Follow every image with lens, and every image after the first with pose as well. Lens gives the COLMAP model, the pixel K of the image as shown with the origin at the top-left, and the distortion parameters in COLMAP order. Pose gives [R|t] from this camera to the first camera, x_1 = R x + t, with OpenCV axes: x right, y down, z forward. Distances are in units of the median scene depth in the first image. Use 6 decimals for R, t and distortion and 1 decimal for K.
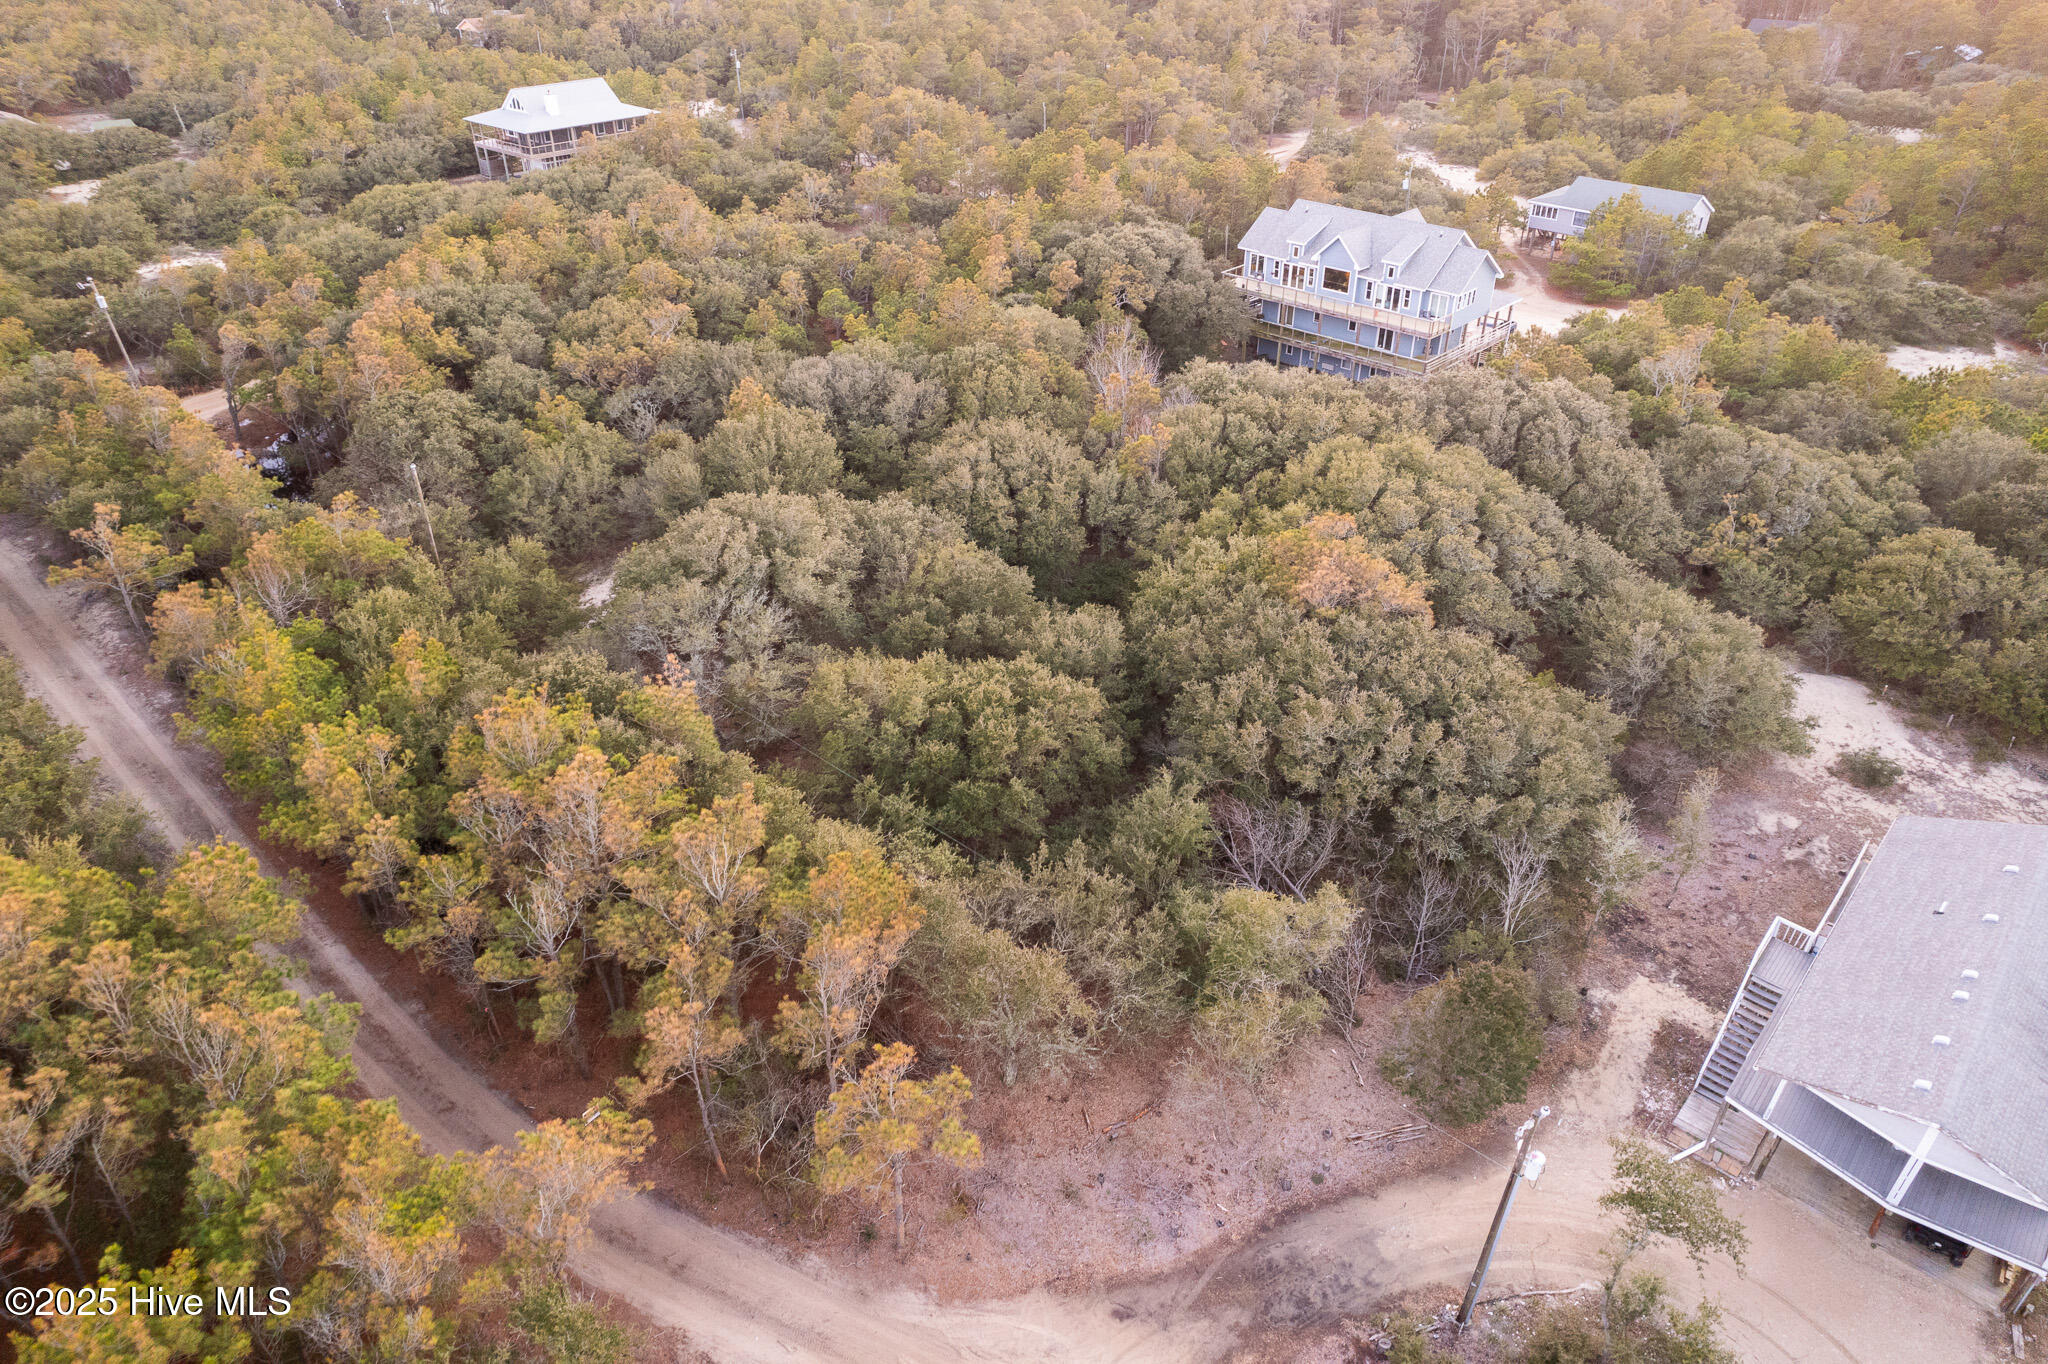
lens RADIAL K [[1309.9, 0, 1030.0], [0, 1309.9, 684.6], [0, 0, 1]] dist [-0.073576, 0.065553]
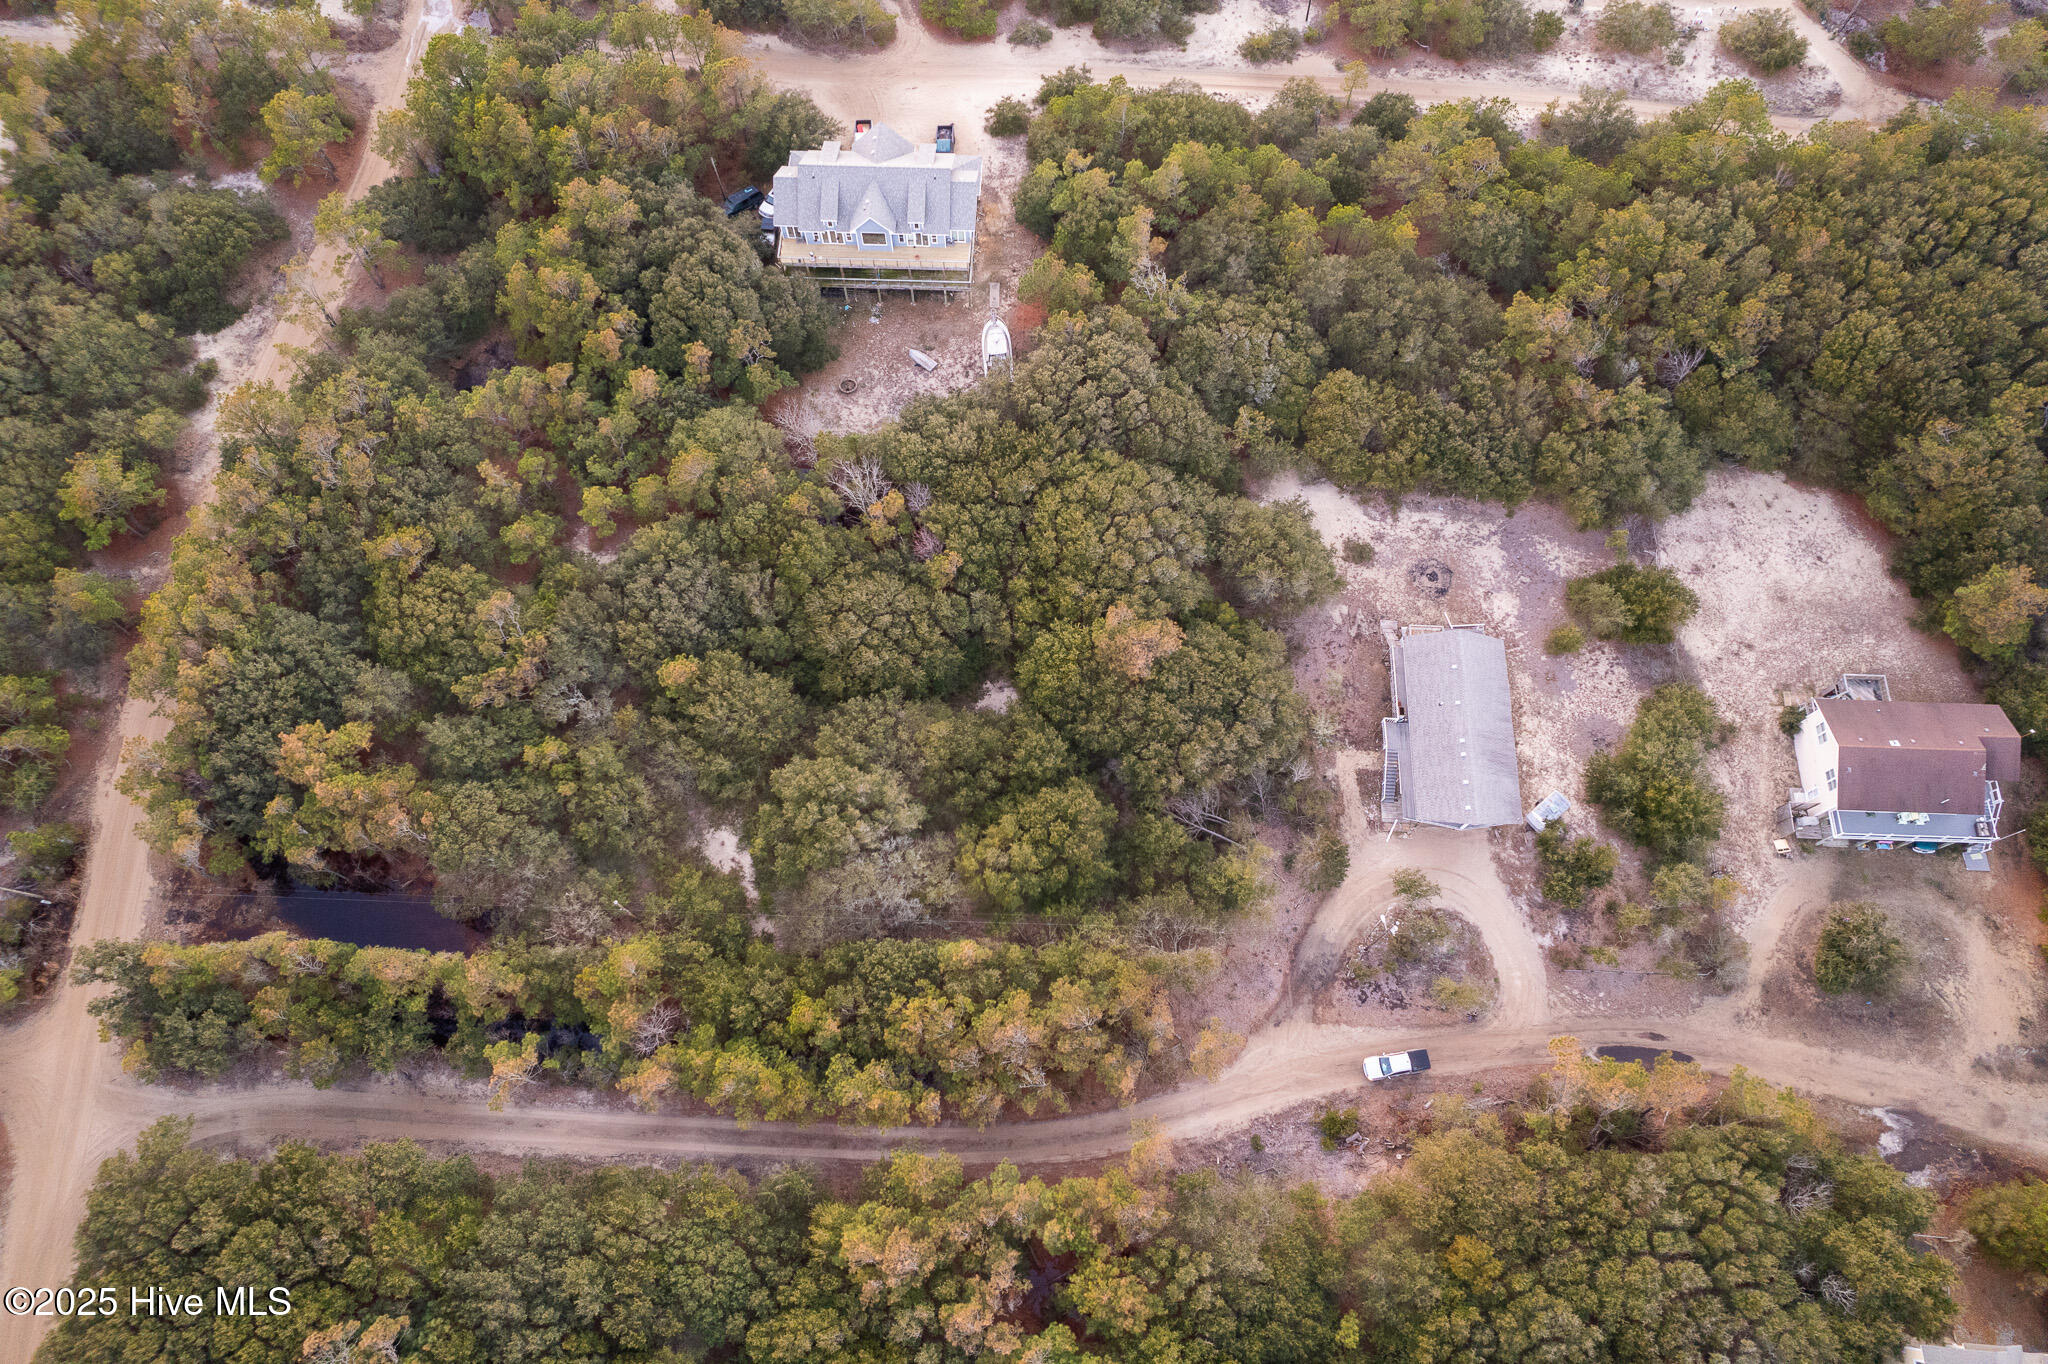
lens RADIAL K [[1309.9, 0, 1030.3], [0, 1309.9, 683.7], [0, 0, 1]] dist [-0.073576, 0.065553]
pose [[0.758169, -0.605099, 0.242971, -0.438578], [0.351294, 0.692967, 0.629595, -1.518196], [-0.549337, -0.391985, 0.737954, -0.378335]]
